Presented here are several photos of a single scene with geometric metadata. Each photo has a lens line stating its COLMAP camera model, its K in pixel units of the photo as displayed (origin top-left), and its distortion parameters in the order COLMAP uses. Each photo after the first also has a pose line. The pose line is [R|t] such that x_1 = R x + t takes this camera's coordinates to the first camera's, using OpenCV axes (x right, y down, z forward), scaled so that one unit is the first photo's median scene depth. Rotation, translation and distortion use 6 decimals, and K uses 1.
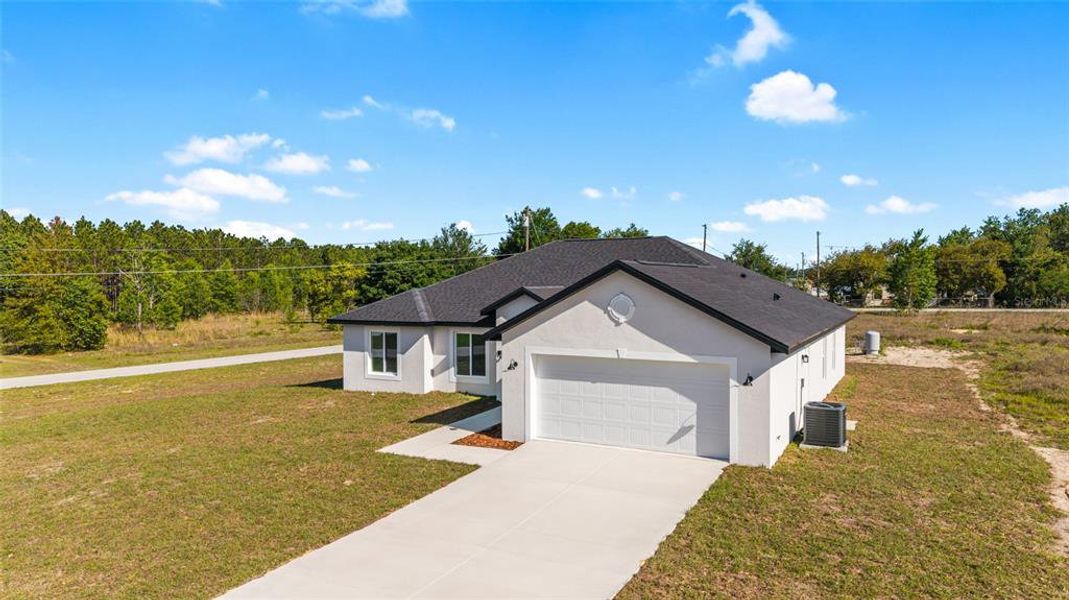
lens RADIAL K [[733.5, 0, 544.7], [0, 733.5, 292.2], [0, 0, 1]] dist [-0.003993, -0.005831]
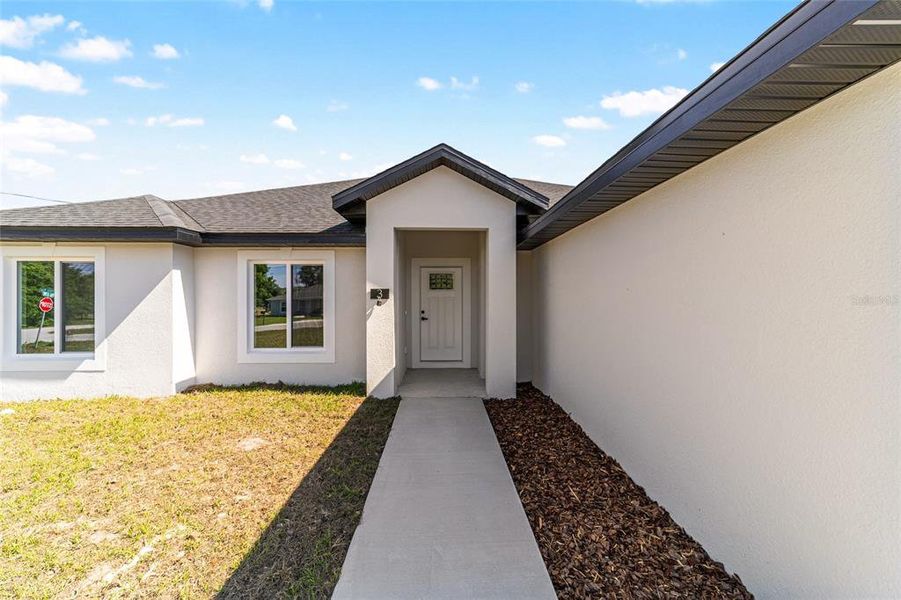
lens RADIAL K [[355.4, 0, 454.1], [0, 355.4, 301.2], [0, 0, 1]] dist [-0.006980, 0.002715]
pose [[0.877165, -0.001485, 0.480187, -0.114136], [0.005256, 0.999965, -0.006509, 0.081390], [-0.480160, 0.008234, 0.877142, 0.708553]]
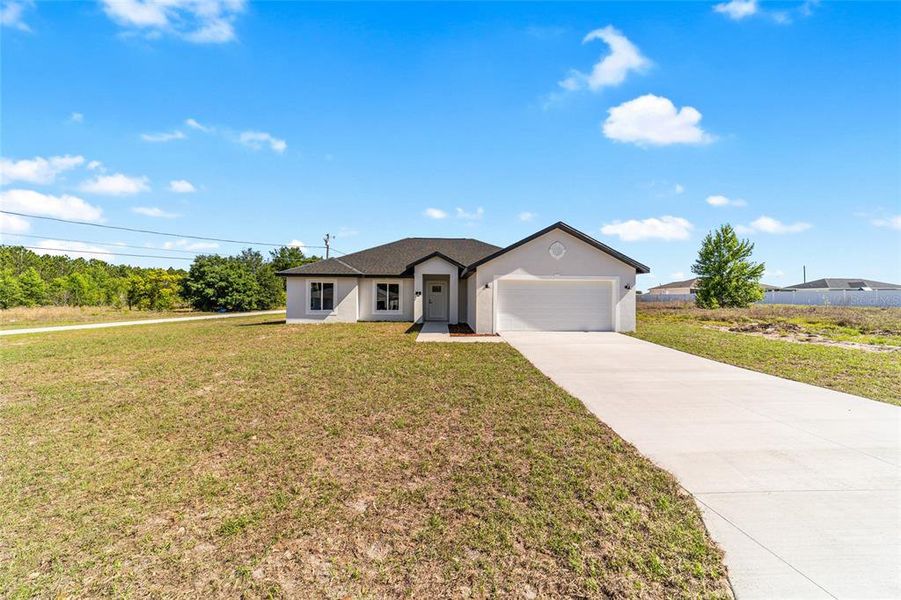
lens RADIAL K [[355.4, 0, 455.4], [0, 355.4, 298.0], [0, 0, 1]] dist [-0.006980, 0.002715]
pose [[0.872359, 0.011859, 0.488721, -0.333403], [-0.001881, 0.999780, -0.020902, 0.099800], [-0.488861, 0.017315, 0.872190, 0.258644]]
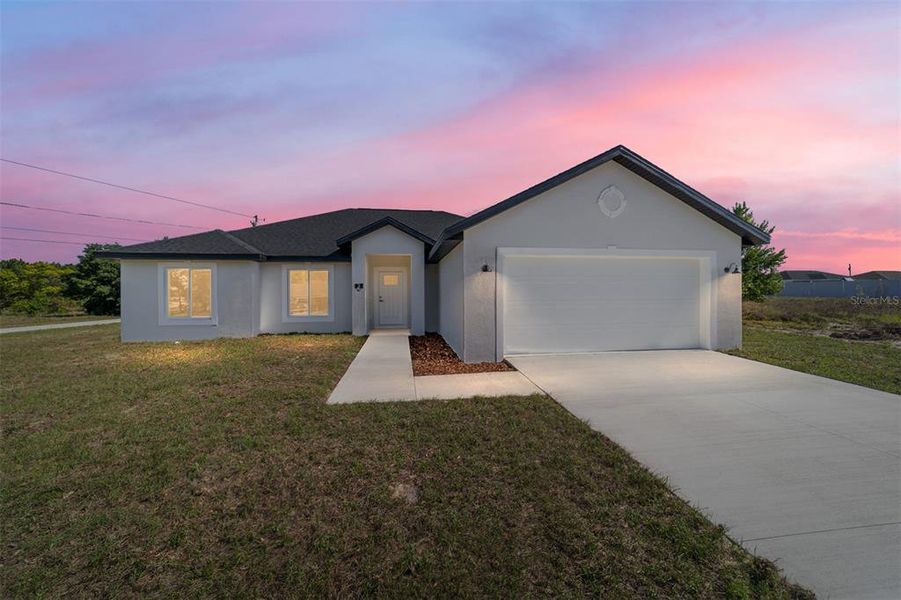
lens RADIAL K [[355.4, 0, 455.9], [0, 355.4, 300.1], [0, 0, 1]] dist [-0.006980, 0.002715]
pose [[0.814632, -0.006859, 0.579937, -0.205950], [0.011656, 0.999922, -0.004547, 0.095965], [-0.579861, 0.010464, 0.814648, 0.493628]]
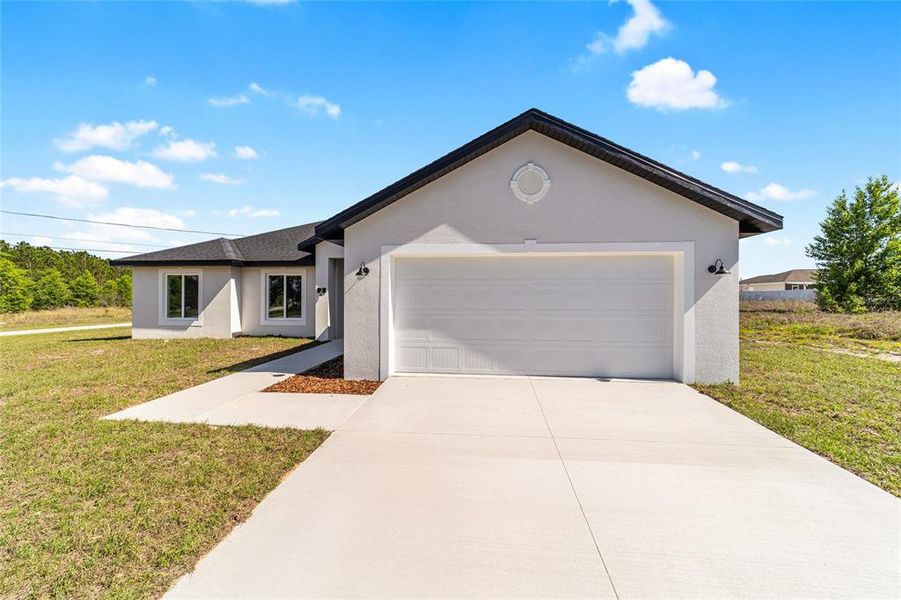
lens RADIAL K [[355.4, 0, 447.3], [0, 355.4, 300.4], [0, 0, 1]] dist [-0.006980, 0.002715]
pose [[0.937631, 0.005163, 0.347592, -0.060136], [-0.000860, 0.999921, -0.012533, 0.092866], [-0.347630, 0.011453, 0.937562, 0.462809]]
